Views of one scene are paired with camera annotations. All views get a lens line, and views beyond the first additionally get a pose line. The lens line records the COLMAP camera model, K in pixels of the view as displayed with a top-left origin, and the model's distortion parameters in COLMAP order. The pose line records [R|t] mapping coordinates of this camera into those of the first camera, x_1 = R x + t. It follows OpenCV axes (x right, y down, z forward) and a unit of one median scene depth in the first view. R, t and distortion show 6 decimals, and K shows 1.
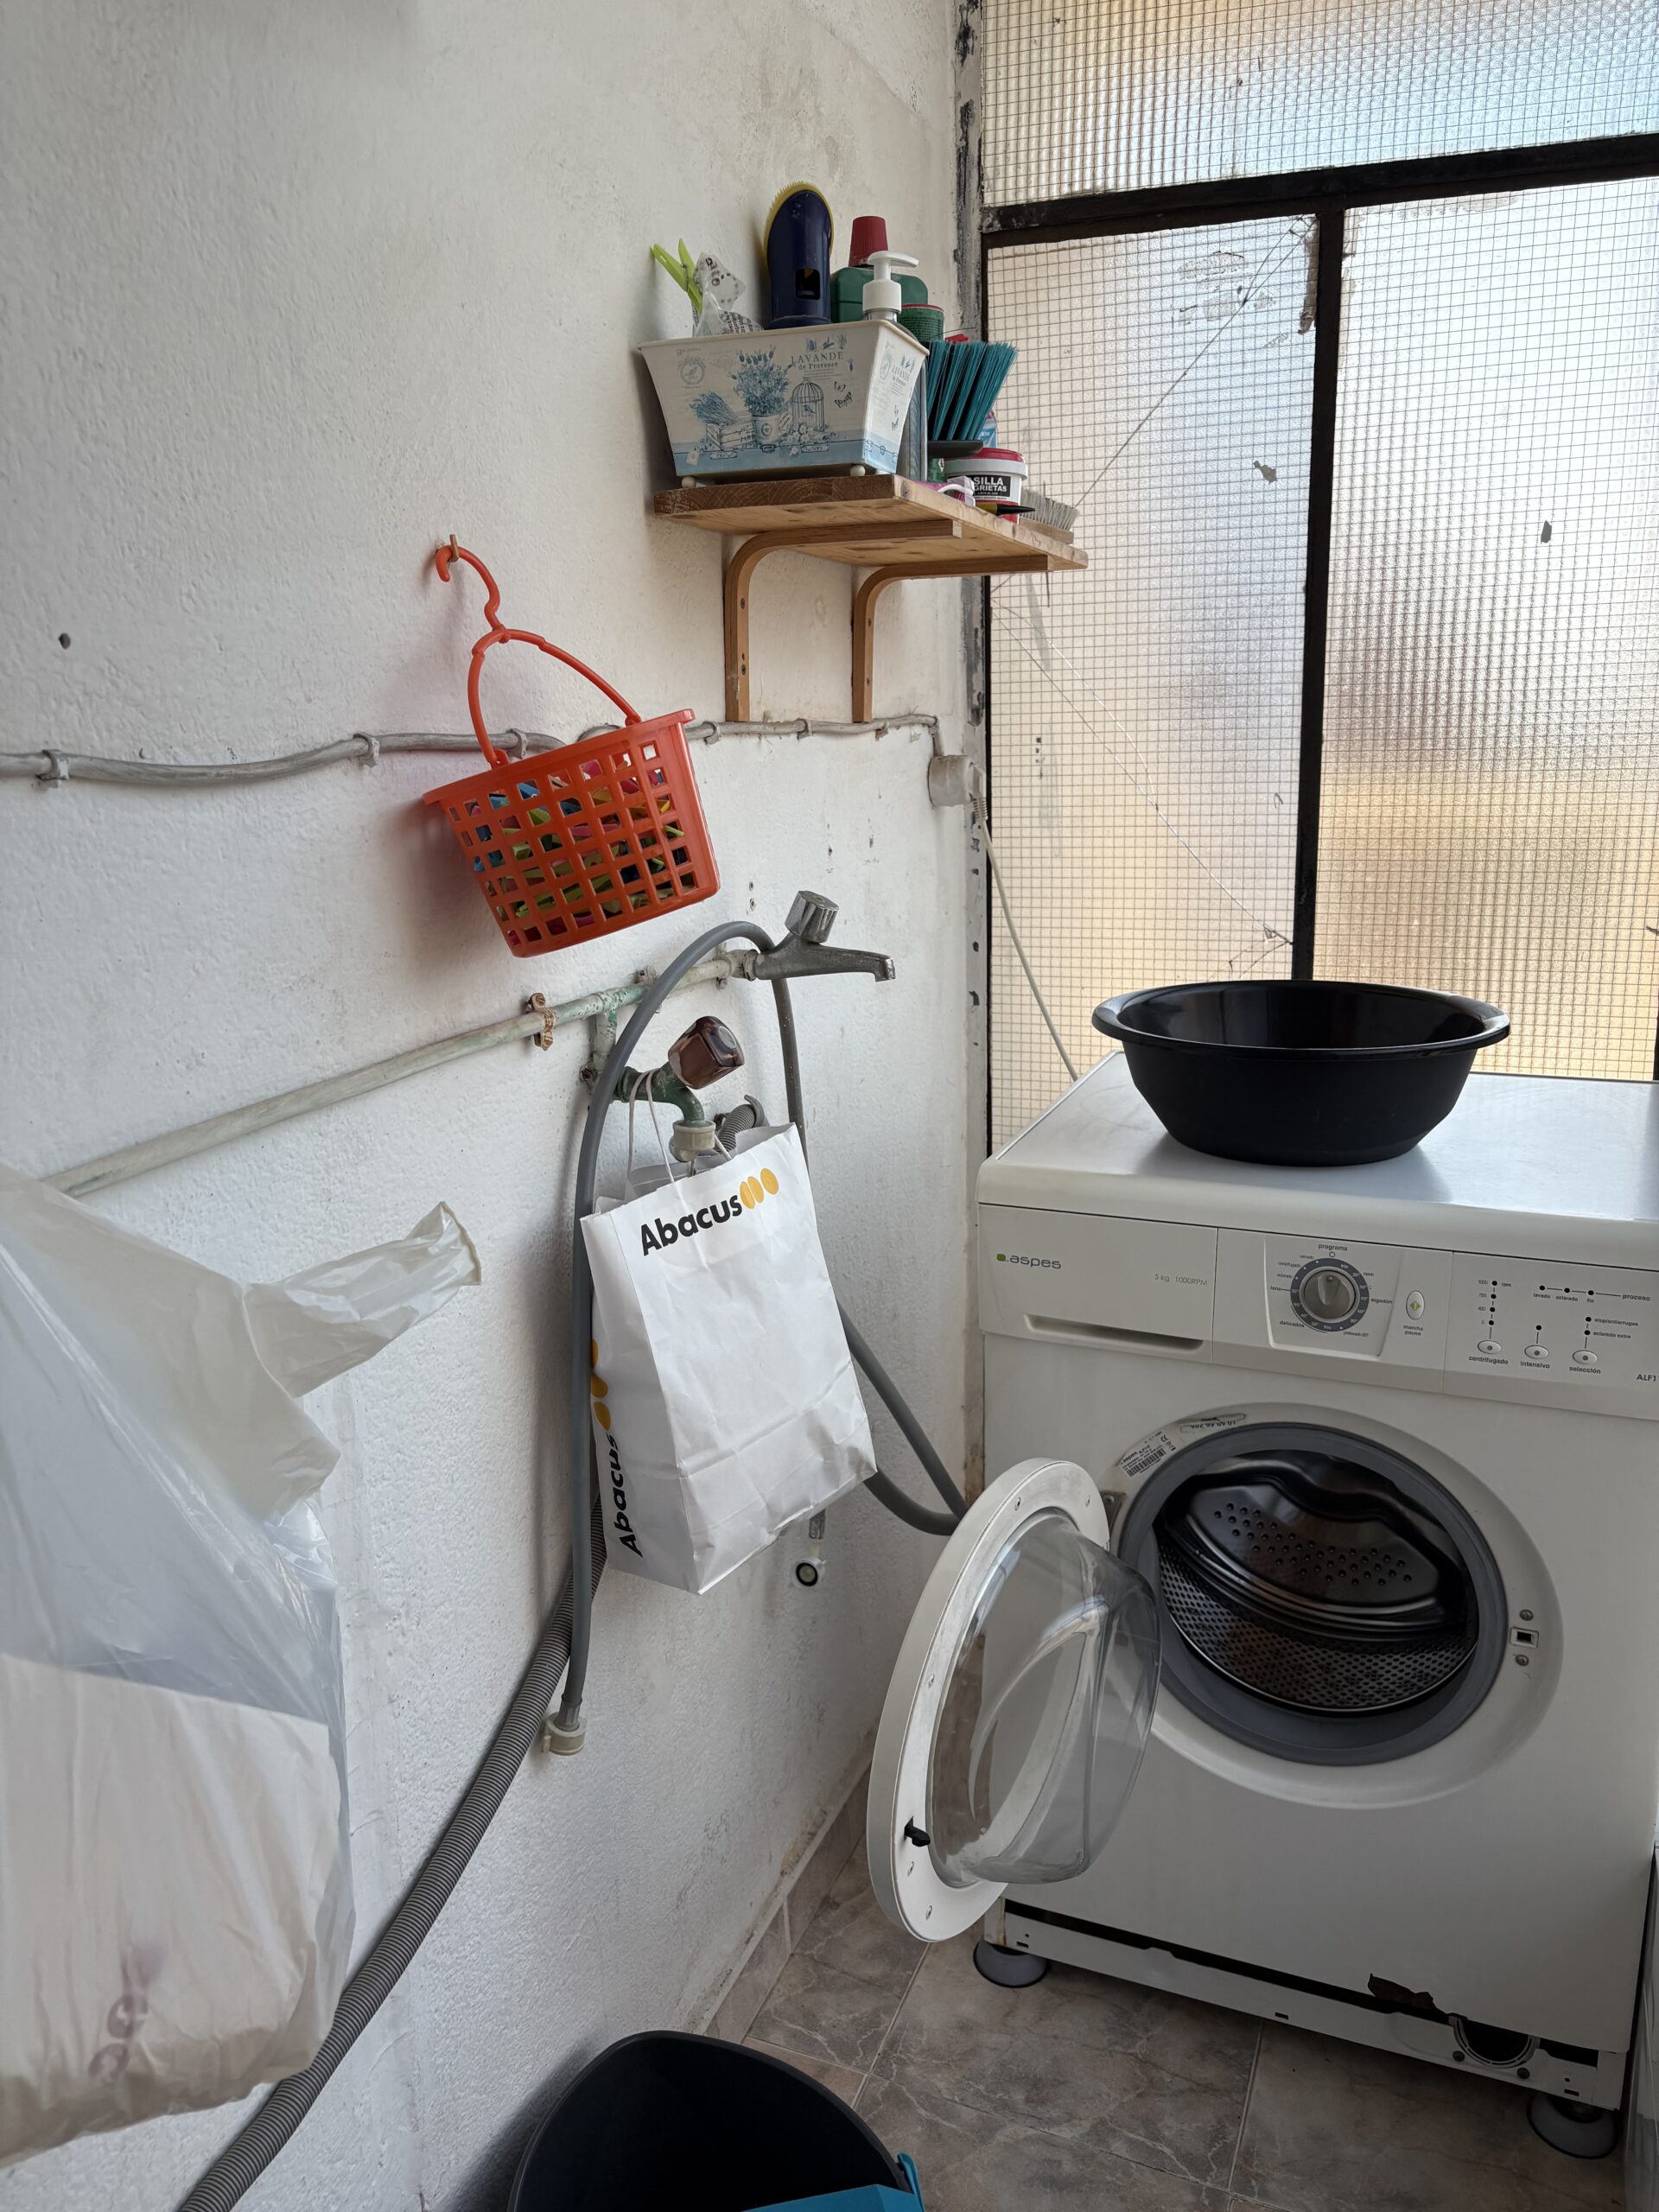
lens RADIAL K [[1685.8, 0, 830.7], [0, 1685.8, 1102.9], [0, 0, 1]] dist [0.003127, -0.006114]
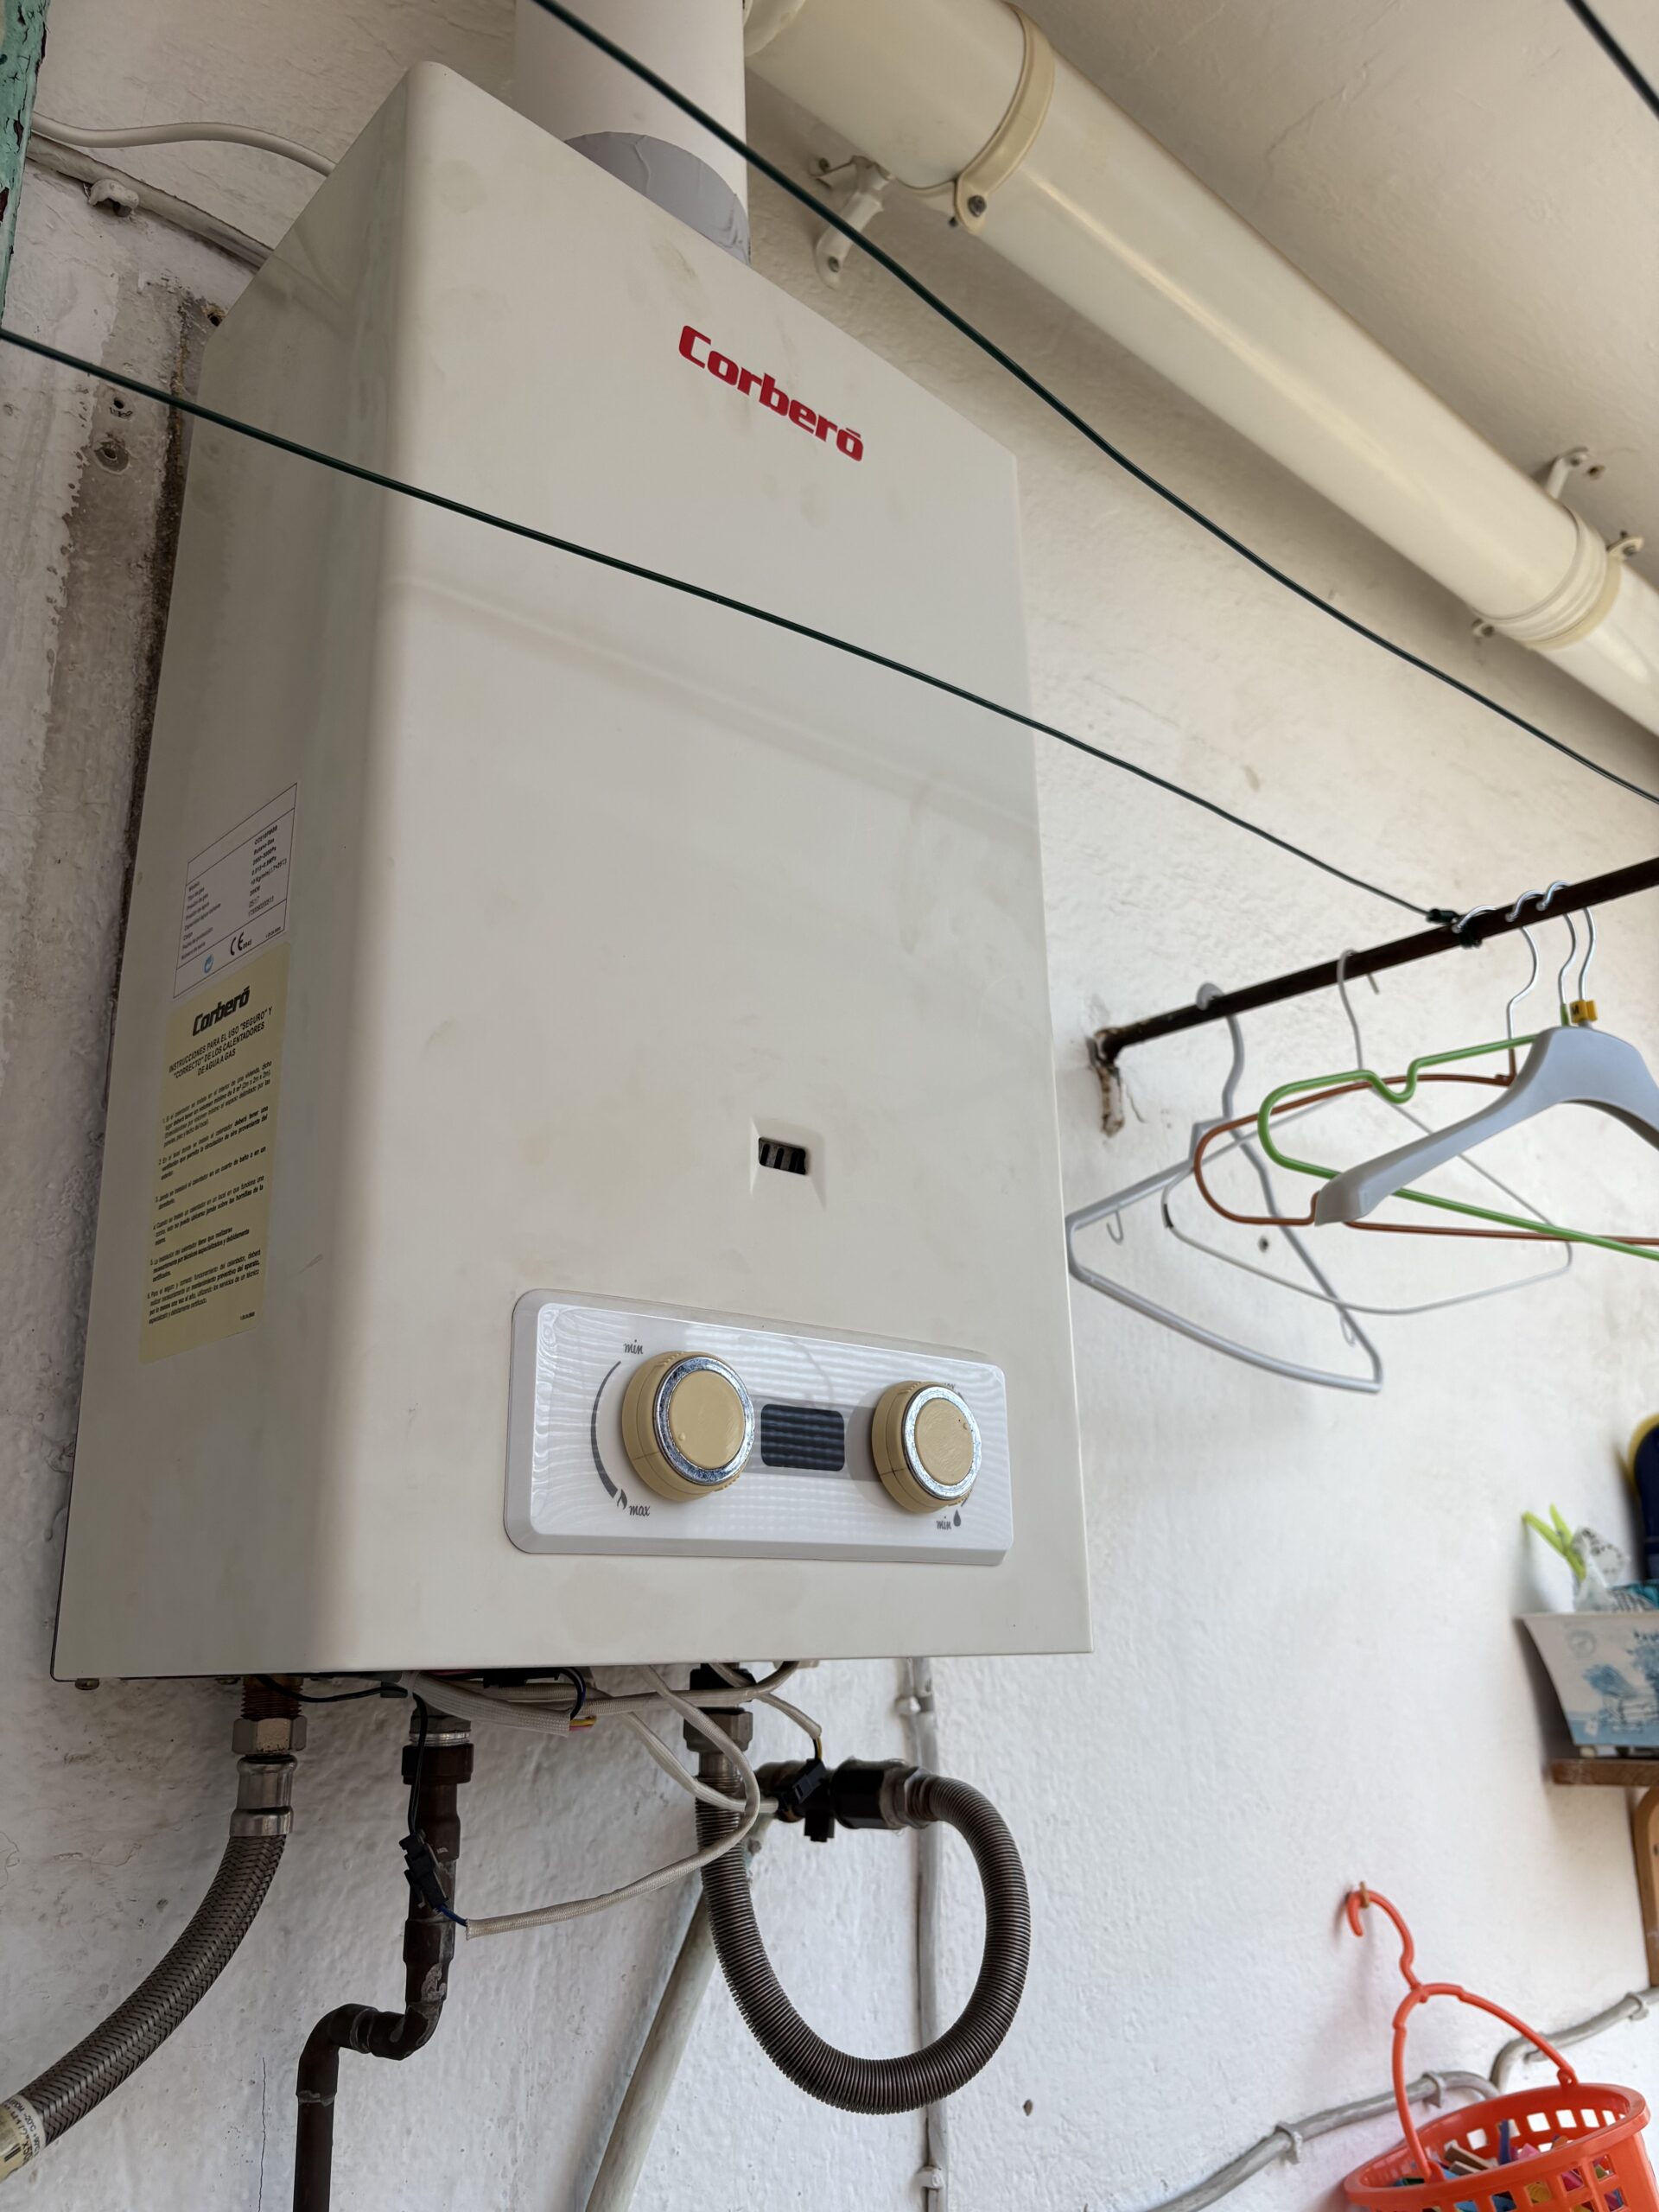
lens RADIAL K [[1685.8, 0, 822.9], [0, 1685.8, 1106.4], [0, 0, 1]] dist [0.003127, -0.006114]
pose [[0.900902, -0.127735, -0.414800, -0.040753], [-0.100446, 0.868405, -0.485576, -0.227218], [0.422239, 0.479121, 0.769517, -0.128019]]
